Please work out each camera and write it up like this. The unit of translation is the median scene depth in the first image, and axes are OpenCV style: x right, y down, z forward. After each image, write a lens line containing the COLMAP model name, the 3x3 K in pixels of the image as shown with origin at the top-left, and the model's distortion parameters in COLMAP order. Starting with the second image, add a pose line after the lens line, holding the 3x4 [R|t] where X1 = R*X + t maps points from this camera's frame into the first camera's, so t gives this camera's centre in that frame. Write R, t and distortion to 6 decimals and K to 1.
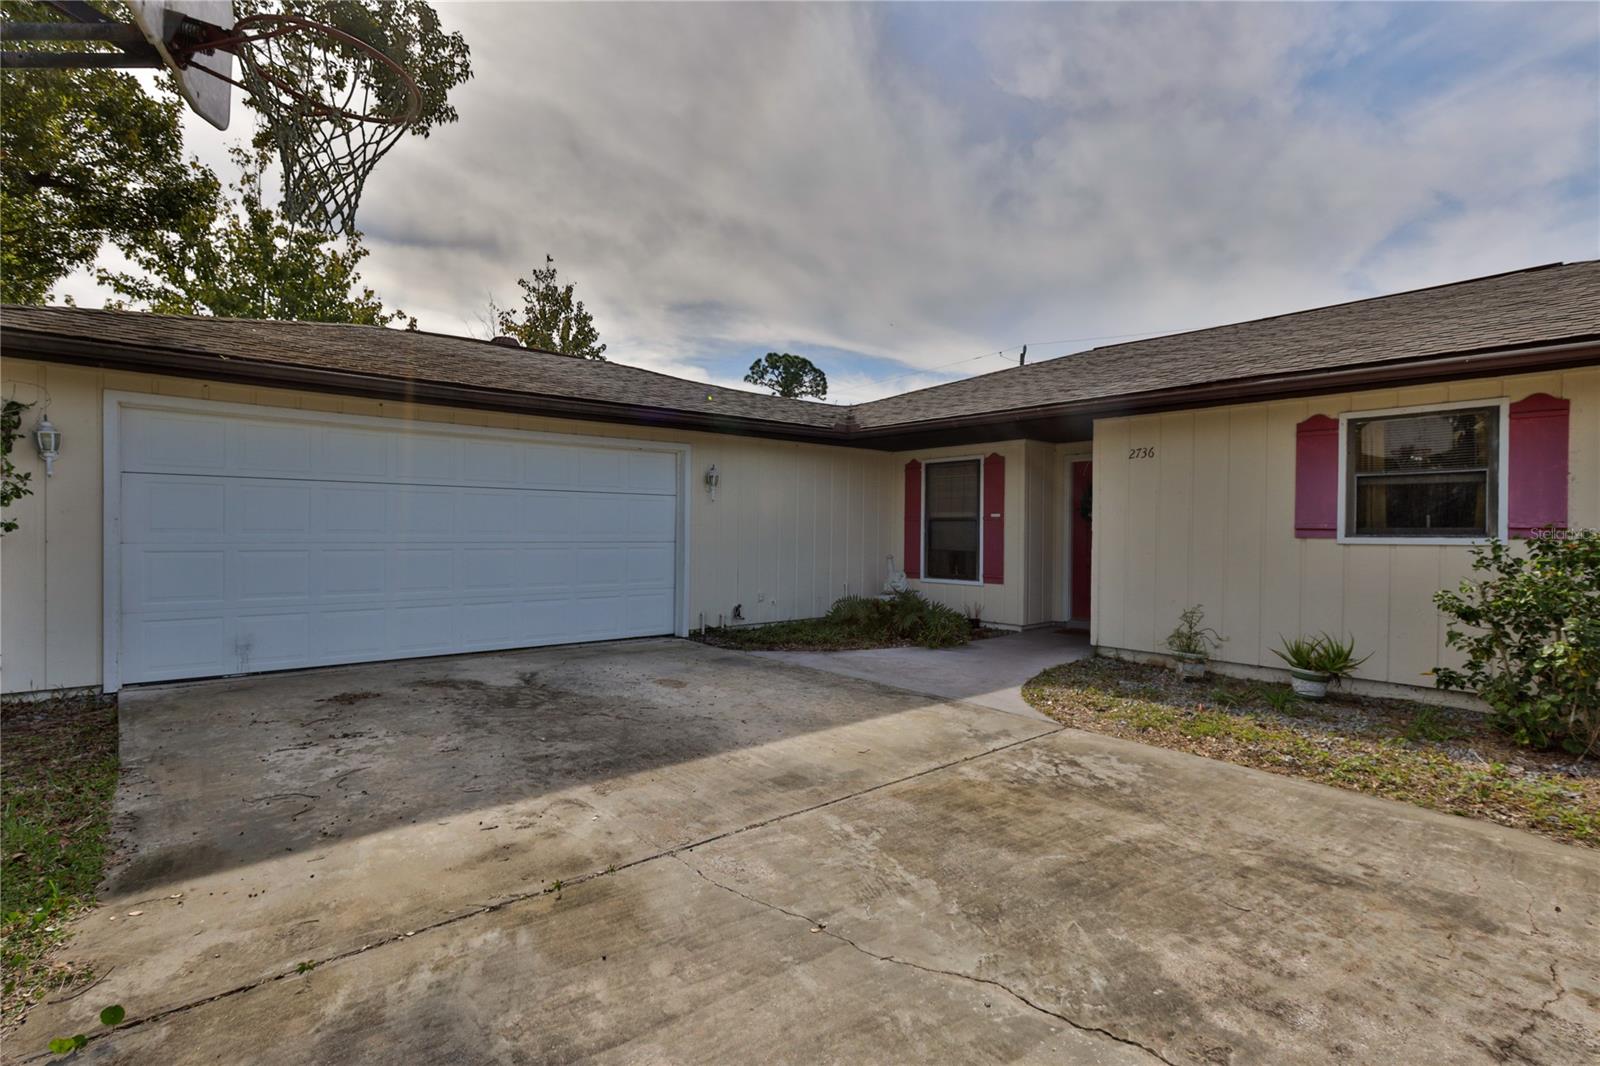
lens RADIAL K [[765.0, 0, 800.5], [0, 765.0, 521.0], [0, 0, 1]] dist [0.000052, 0.000001]
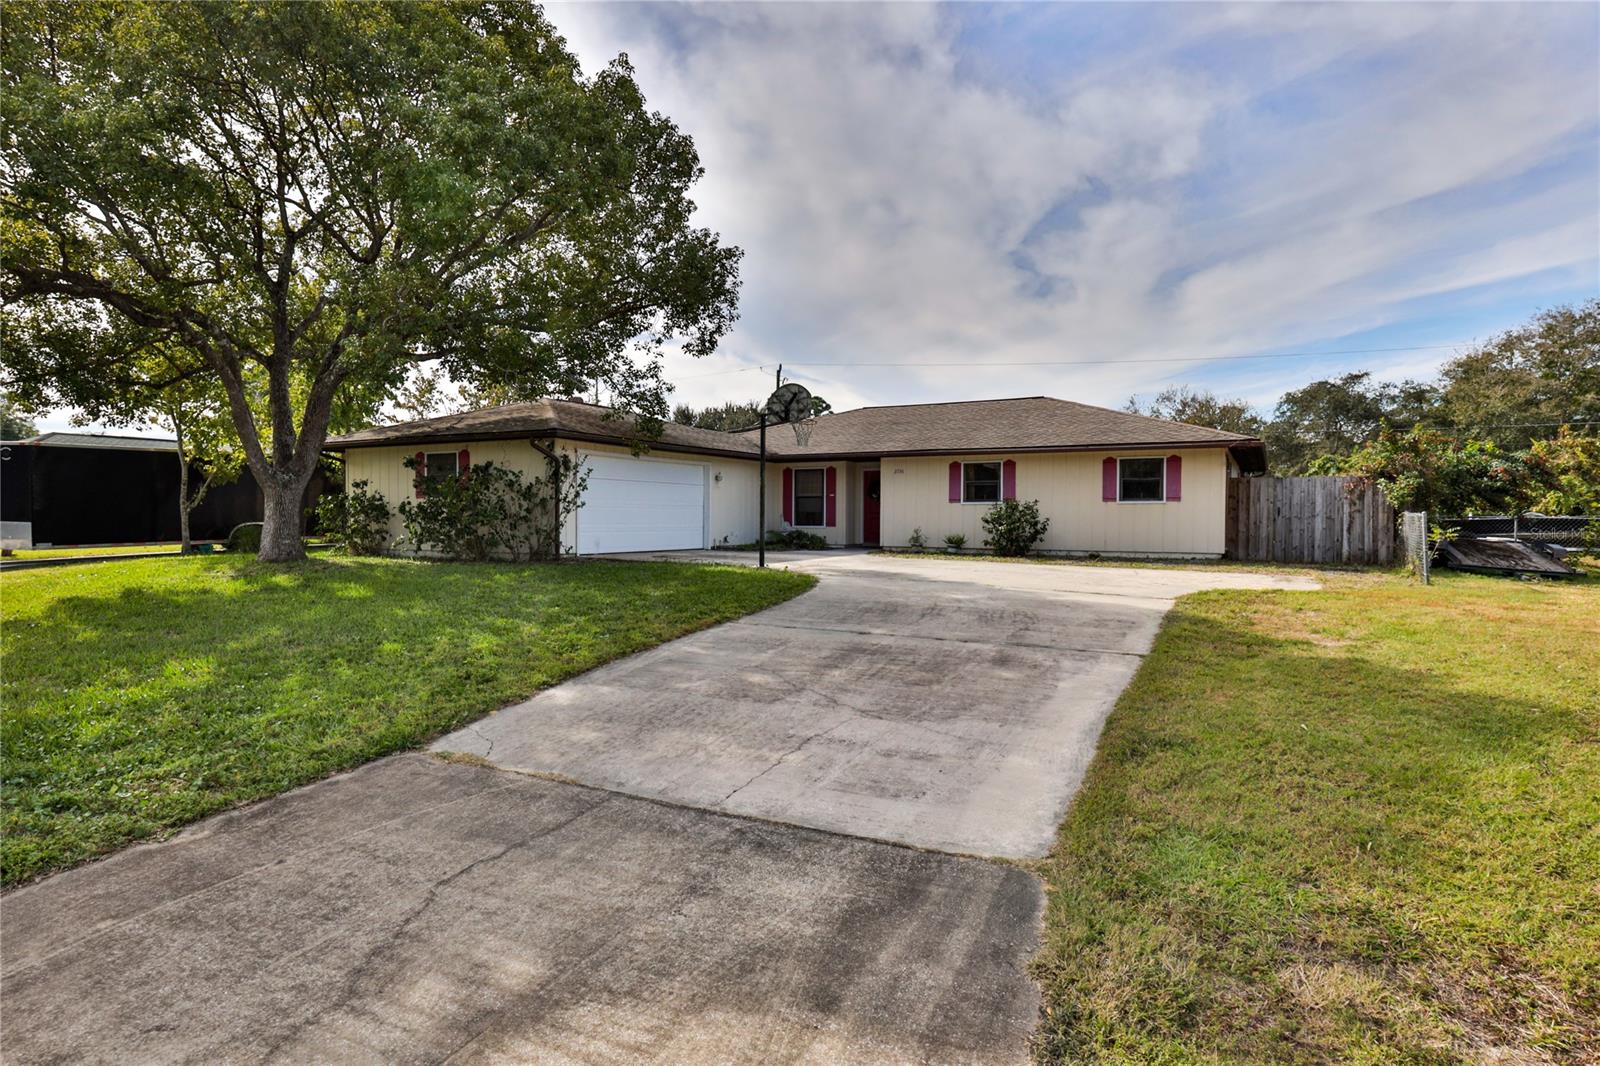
lens RADIAL K [[849.8, 0, 800.0], [0, 849.8, 533.0], [0, 0, 1]] dist [-0.002161, 0.000197]
pose [[0.926067, -0.014456, 0.377081, -1.045578], [0.001426, 0.999393, 0.034810, 0.022153], [-0.377356, -0.031699, 0.925526, -1.695708]]
